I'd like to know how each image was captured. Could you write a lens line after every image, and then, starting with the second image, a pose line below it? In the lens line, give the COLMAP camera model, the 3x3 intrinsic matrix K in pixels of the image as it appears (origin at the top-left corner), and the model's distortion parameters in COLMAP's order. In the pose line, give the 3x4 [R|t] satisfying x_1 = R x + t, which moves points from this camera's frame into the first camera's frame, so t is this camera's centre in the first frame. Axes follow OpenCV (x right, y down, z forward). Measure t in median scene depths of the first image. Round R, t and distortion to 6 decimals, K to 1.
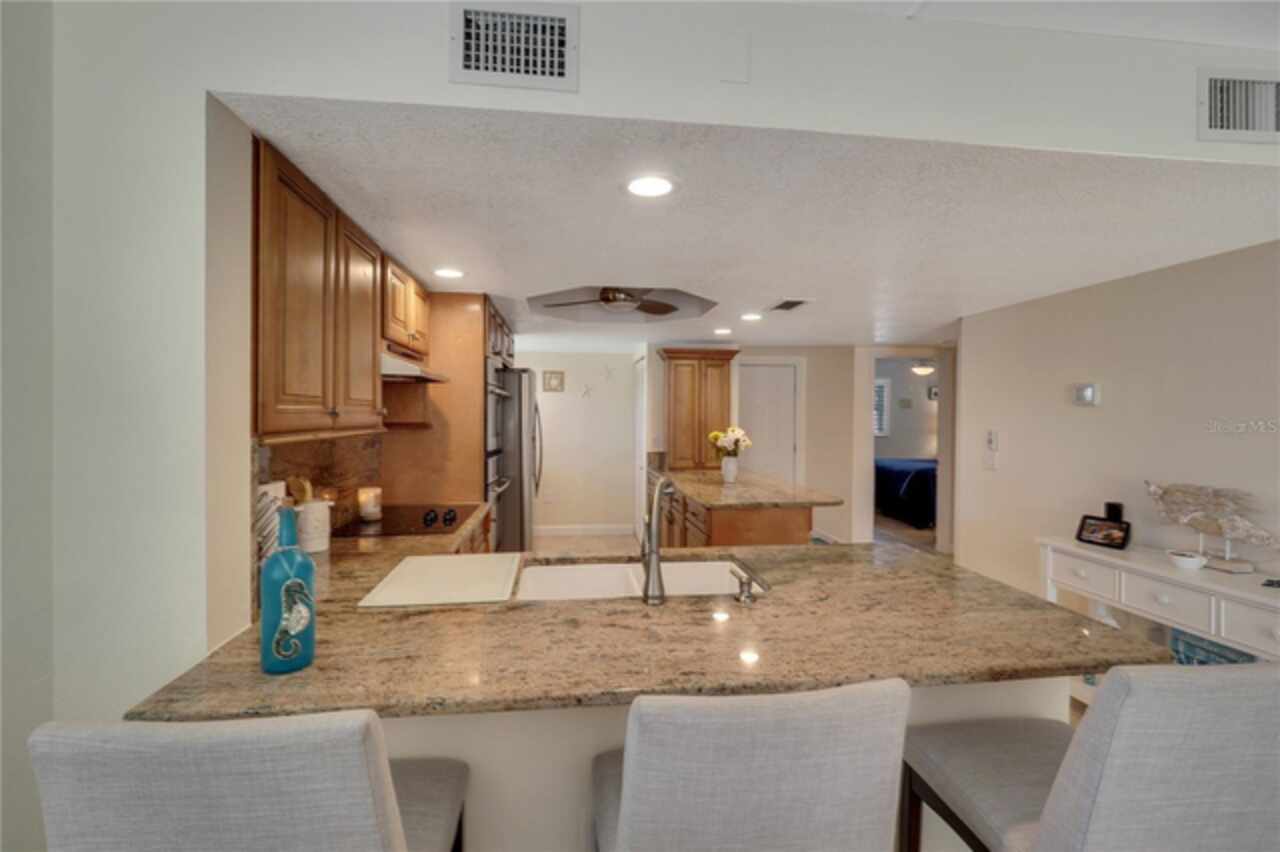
lens RADIAL K [[552.2, 0, 634.6], [0, 552.2, 415.5], [0, 0, 1]] dist [-0.007845, -0.000581]
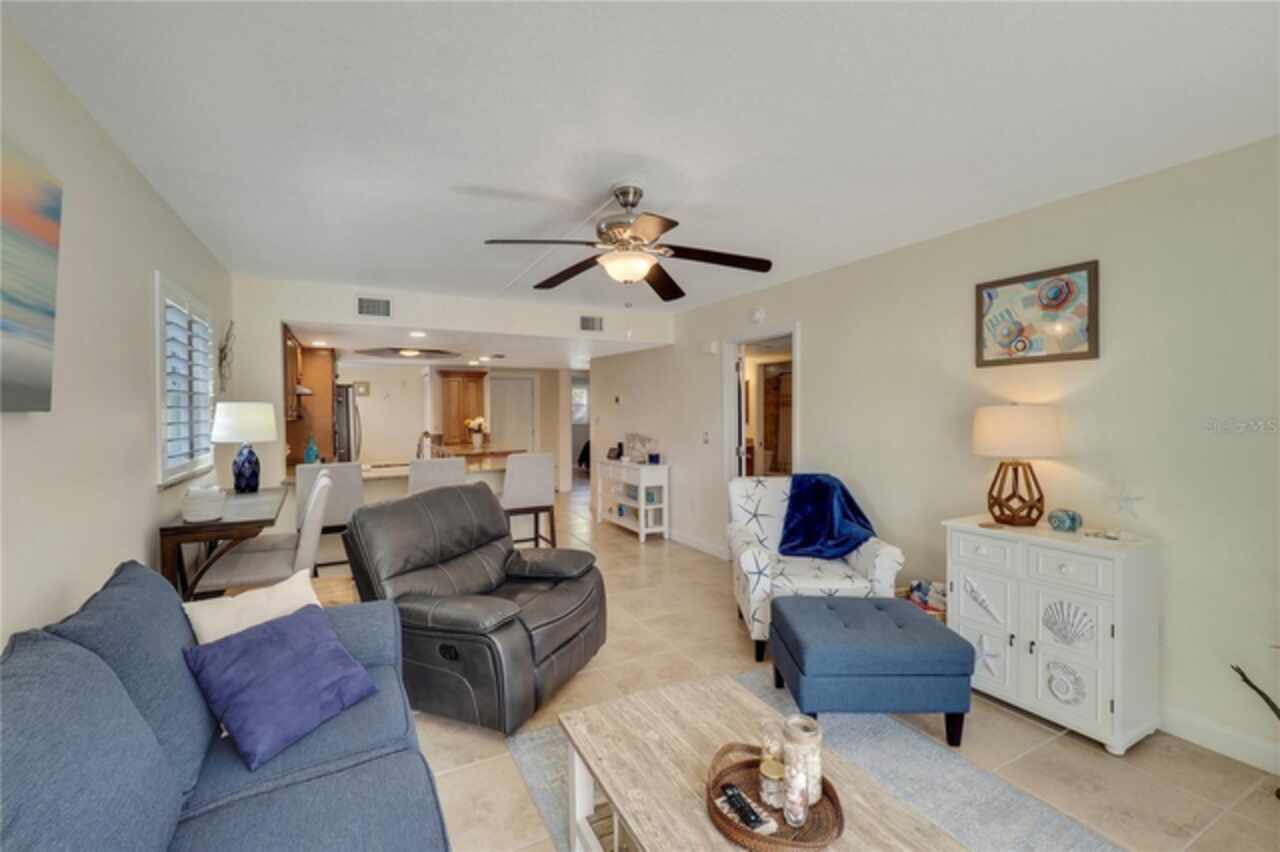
lens RADIAL K [[552.2, 0, 641.6], [0, 552.2, 426.3], [0, 0, 1]] dist [-0.007845, -0.000581]
pose [[0.935261, -0.024908, 0.353082, 0.037446], [0.015438, 0.999442, 0.029611, 0.005090], [-0.353622, -0.022243, 0.935124, -0.897037]]
